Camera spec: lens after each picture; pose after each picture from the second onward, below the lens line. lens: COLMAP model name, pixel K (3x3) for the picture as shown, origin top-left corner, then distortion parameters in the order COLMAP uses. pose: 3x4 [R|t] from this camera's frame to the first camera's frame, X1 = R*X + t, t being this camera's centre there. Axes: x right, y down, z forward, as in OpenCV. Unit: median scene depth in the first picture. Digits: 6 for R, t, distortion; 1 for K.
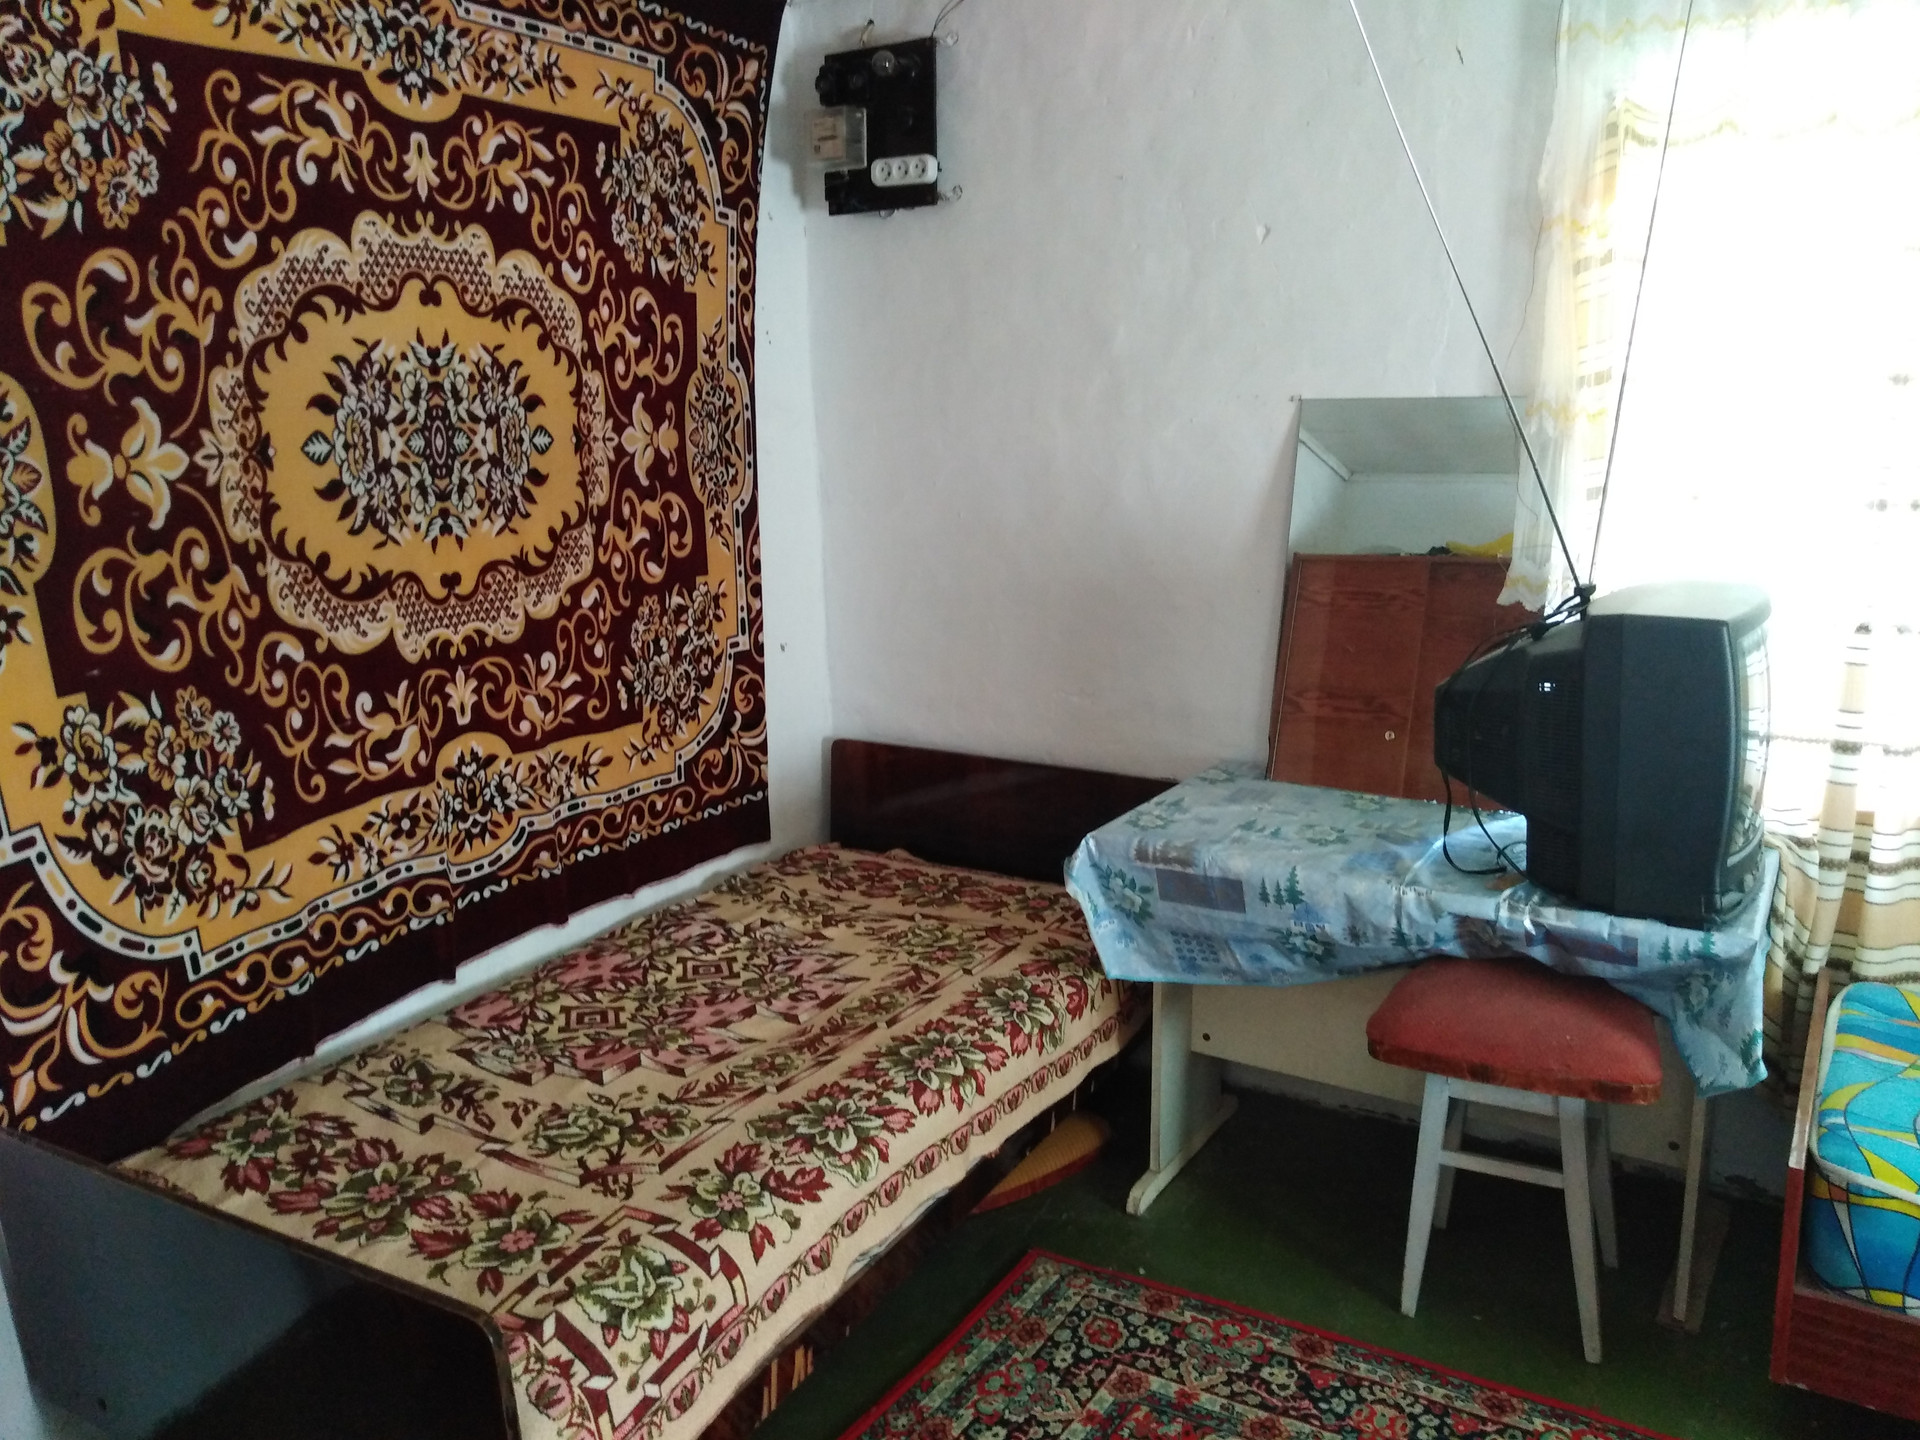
lens RADIAL K [[1460.6, 0, 962.0], [0, 1460.6, 720.4], [0, 0, 1]] dist [0.008540, -0.003322]
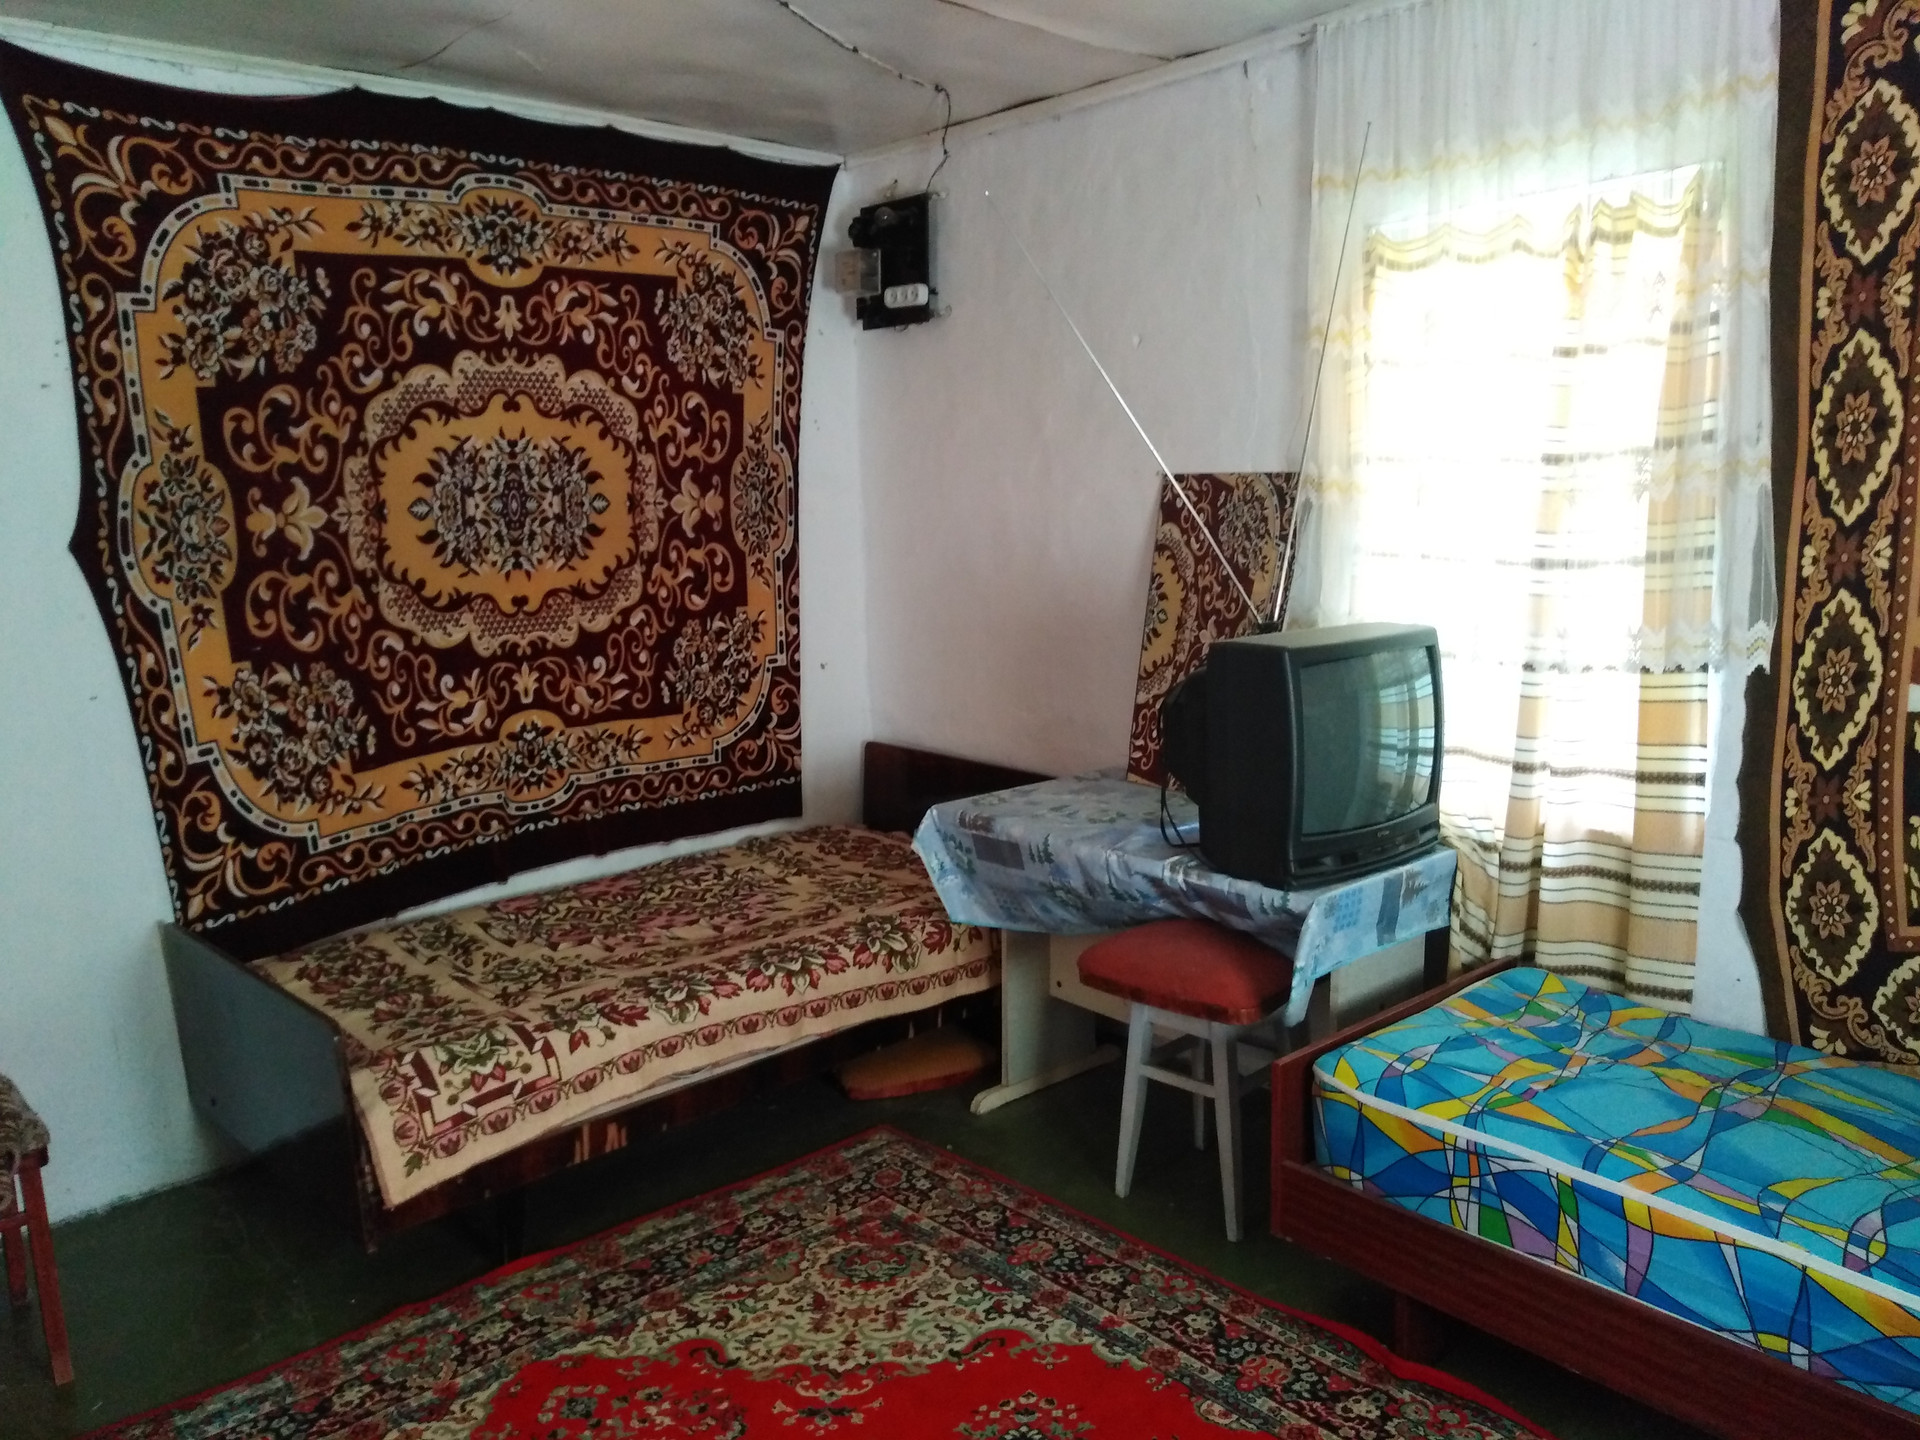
lens RADIAL K [[1460.6, 0, 958.1], [0, 1460.6, 719.9], [0, 0, 1]] dist [0.008540, -0.003322]
pose [[0.959009, 0.045507, -0.279696, 0.494011], [-0.056675, 0.997881, -0.031969, 0.043868], [0.277649, 0.046510, 0.959556, -0.261114]]
